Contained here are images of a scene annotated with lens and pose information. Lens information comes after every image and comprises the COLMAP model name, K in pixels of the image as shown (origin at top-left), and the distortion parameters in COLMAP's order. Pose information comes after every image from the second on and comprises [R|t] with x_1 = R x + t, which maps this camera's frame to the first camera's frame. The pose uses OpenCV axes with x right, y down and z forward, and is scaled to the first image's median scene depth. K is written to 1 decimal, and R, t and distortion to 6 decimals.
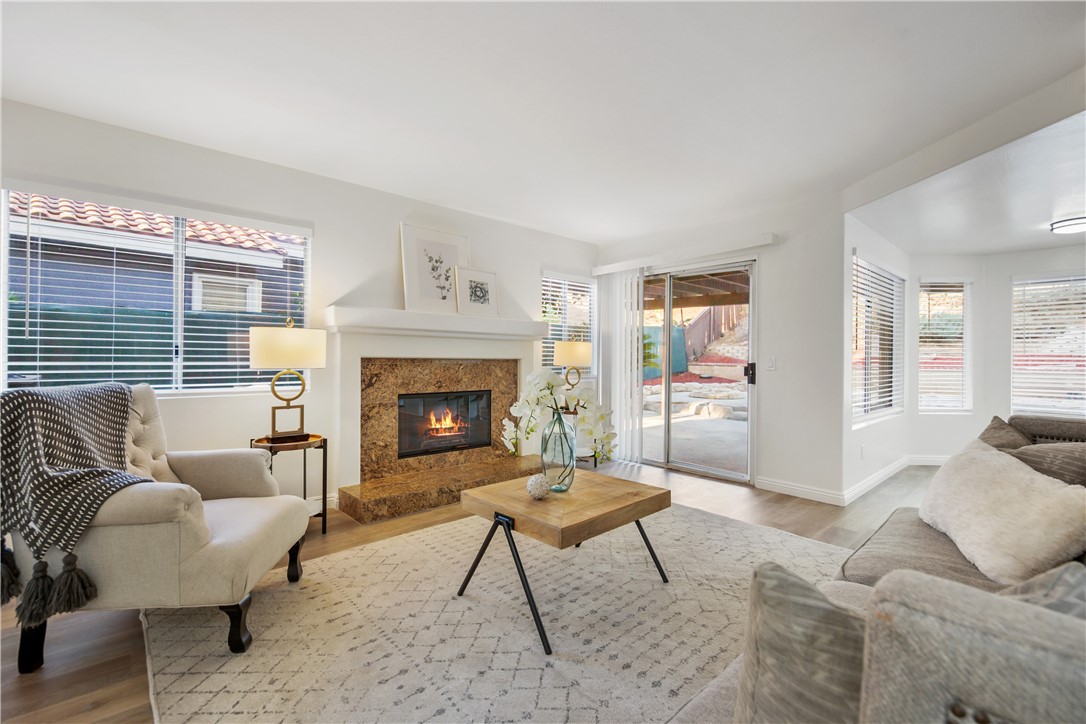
lens RADIAL K [[468.6, 0, 546.1], [0, 468.6, 355.0], [0, 0, 1]] dist [0.013395, -0.009964]
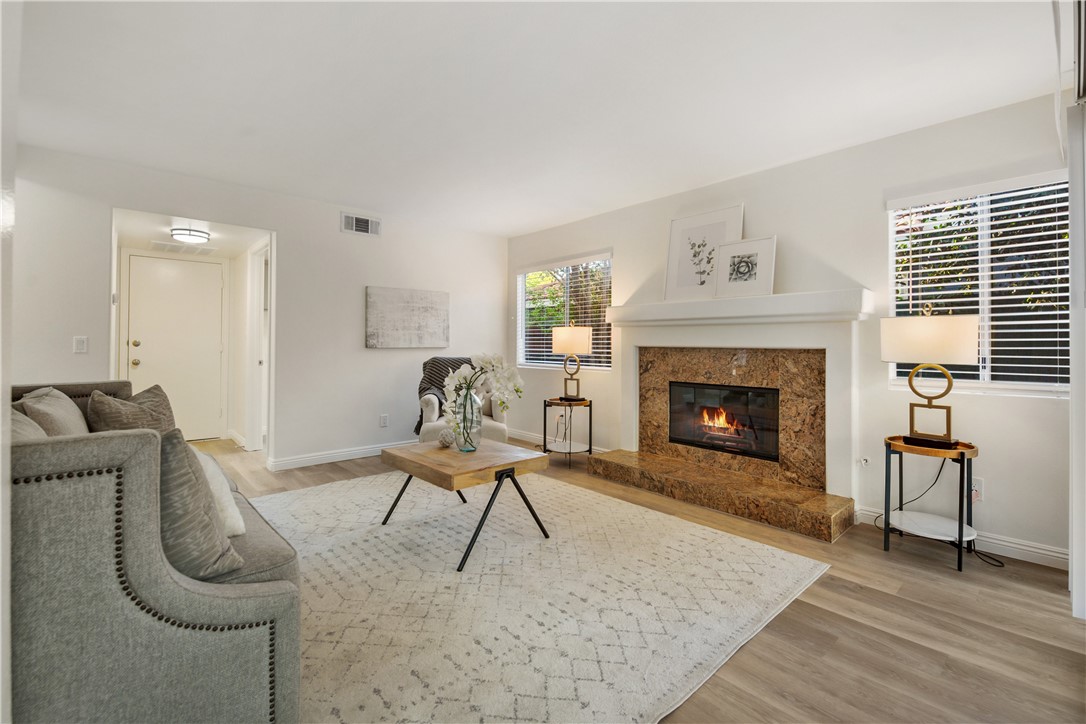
lens RADIAL K [[478.3, 0, 544.9], [0, 478.3, 339.3], [0, 0, 1]] dist [0.003129, 0.000225]
pose [[-0.005321, -0.017815, -0.999827, 0.762015], [0.002227, 0.999839, -0.017827, 0.007327], [0.999983, -0.002322, -0.005280, 0.710443]]
